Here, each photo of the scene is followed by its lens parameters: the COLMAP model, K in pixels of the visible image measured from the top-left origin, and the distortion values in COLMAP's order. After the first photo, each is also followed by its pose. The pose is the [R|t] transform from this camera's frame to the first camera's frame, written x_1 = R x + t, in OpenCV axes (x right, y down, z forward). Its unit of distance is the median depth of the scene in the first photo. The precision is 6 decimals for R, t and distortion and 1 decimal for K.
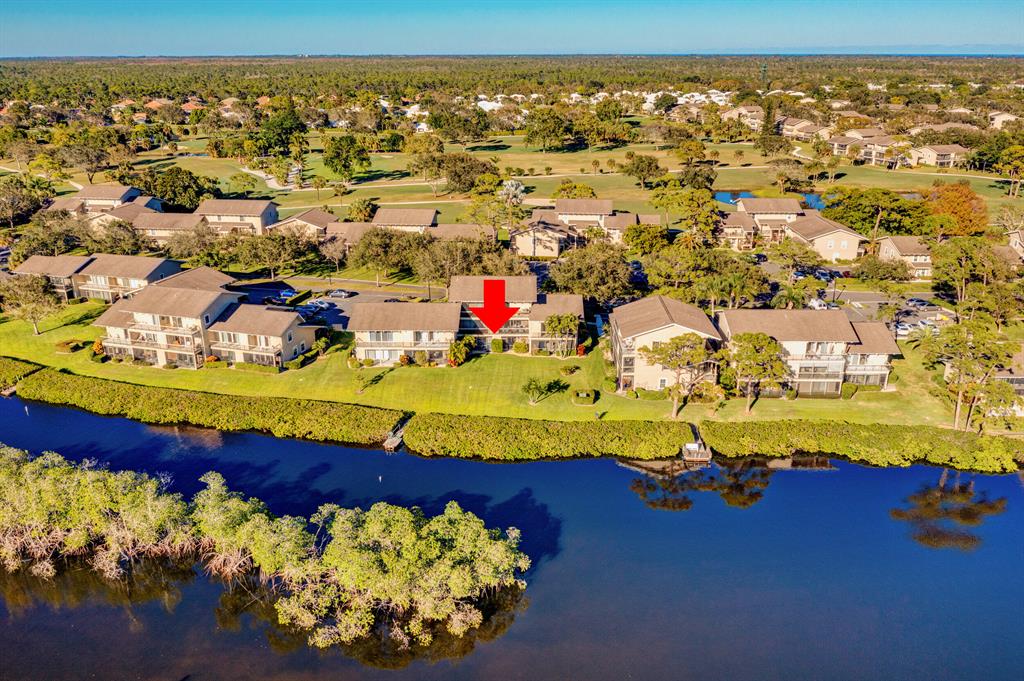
lens RADIAL K [[811.0, 0, 509.8], [0, 811.0, 342.1], [0, 0, 1]] dist [-0.010088, -0.010014]
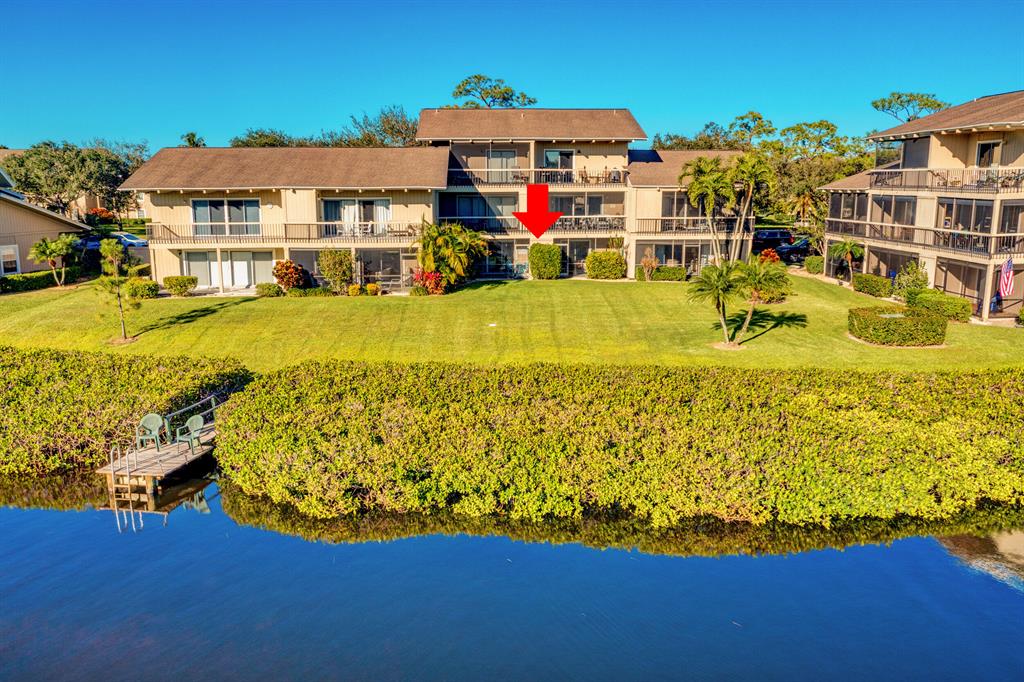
lens RADIAL K [[811.0, 0, 512.4], [0, 811.0, 344.9], [0, 0, 1]] dist [-0.010088, -0.010014]
pose [[0.997674, -0.011107, 0.067257, -0.058884], [0.021315, 0.987992, -0.153026, 0.105220], [-0.064749, 0.154104, 0.985931, 0.657708]]
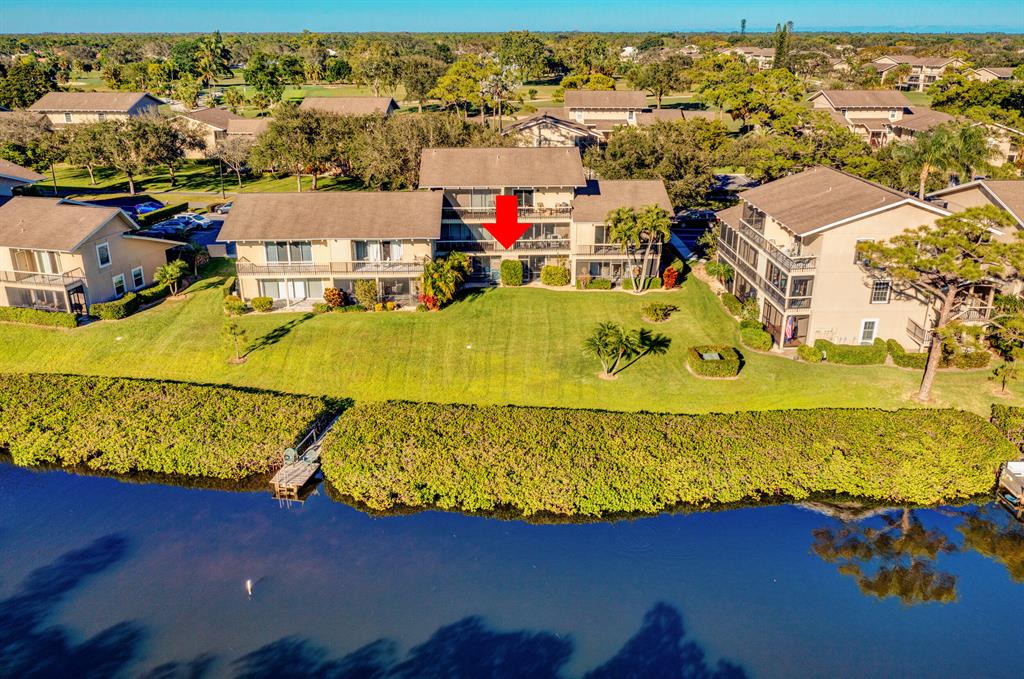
lens RADIAL K [[811.0, 0, 510.9], [0, 811.0, 343.6], [0, 0, 1]] dist [-0.010088, -0.010014]
pose [[0.998542, -0.016735, 0.051329, -0.045921], [0.015730, 0.999678, 0.019917, 0.042187], [-0.051646, -0.019081, 0.998483, 0.484656]]
